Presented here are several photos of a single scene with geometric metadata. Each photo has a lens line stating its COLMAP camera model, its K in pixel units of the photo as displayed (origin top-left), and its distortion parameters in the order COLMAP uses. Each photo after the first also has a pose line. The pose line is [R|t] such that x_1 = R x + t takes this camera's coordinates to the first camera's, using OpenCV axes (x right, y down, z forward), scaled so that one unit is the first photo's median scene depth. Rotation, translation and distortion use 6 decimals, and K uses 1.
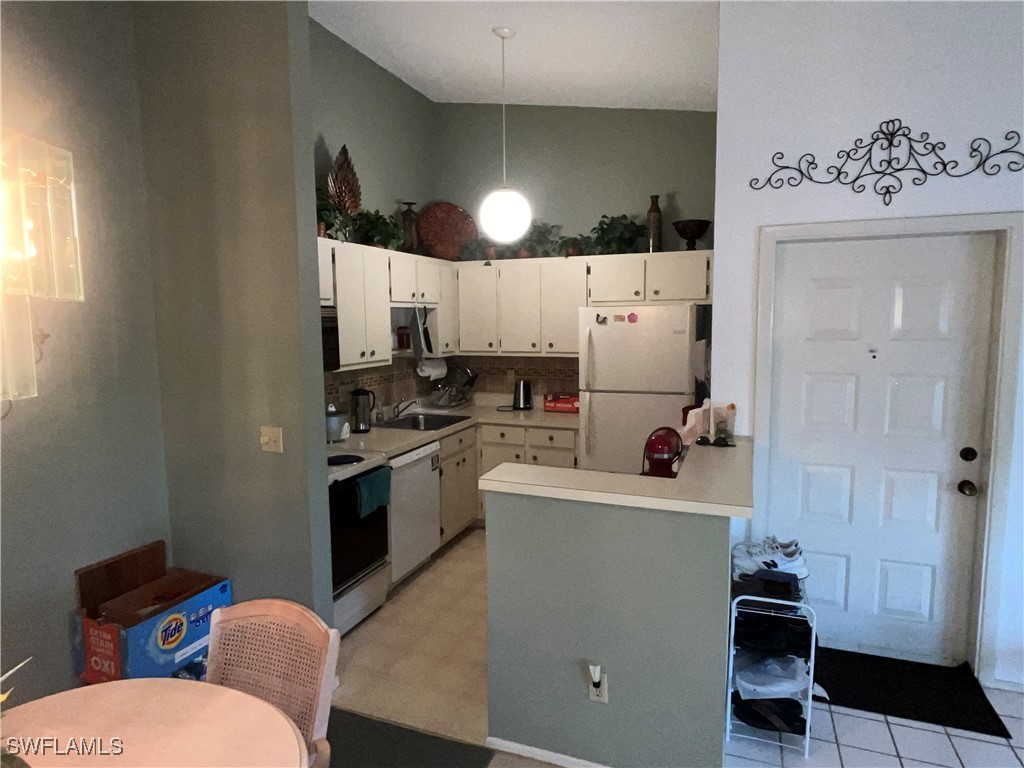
lens RADIAL K [[606.8, 0, 512.0], [0, 606.8, 384.0], [0, 0, 1]] dist [-0.002811, -0.001158]
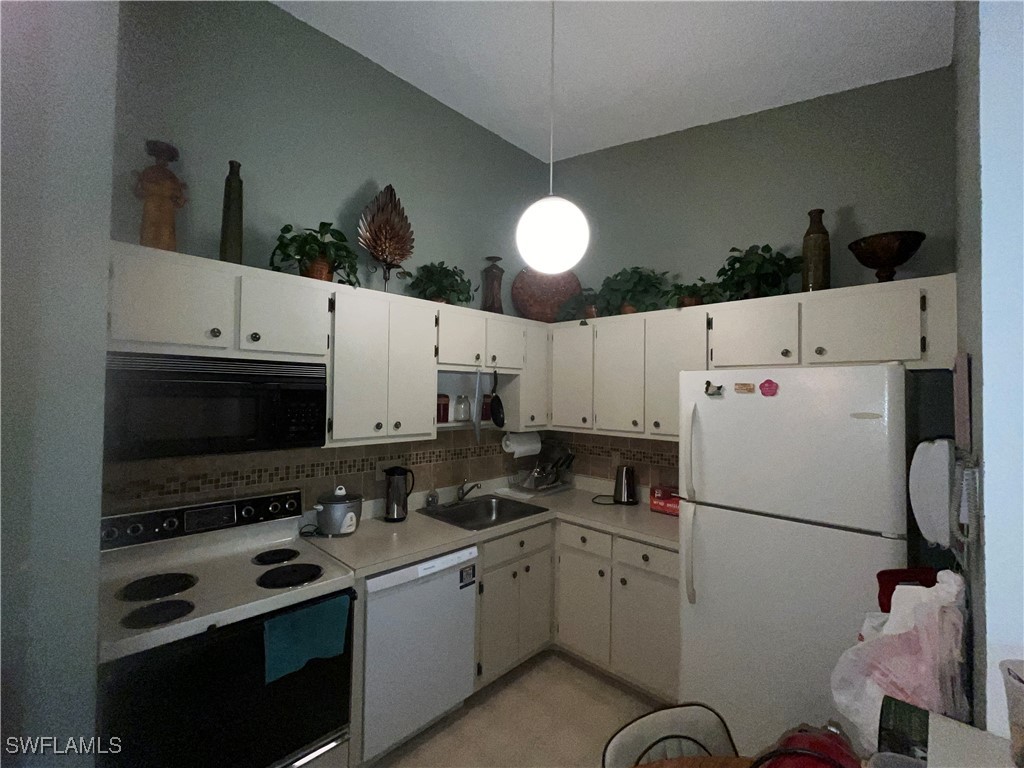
lens RADIAL K [[449.5, 0, 512.0], [0, 449.5, 384.0], [0, 0, 1]] dist [-0.002359, 0.000118]
pose [[0.921044, 0.015570, -0.389147, 0.122801], [-0.065114, 0.991293, -0.114451, -0.040997], [0.383976, 0.130754, 0.914038, 0.445672]]
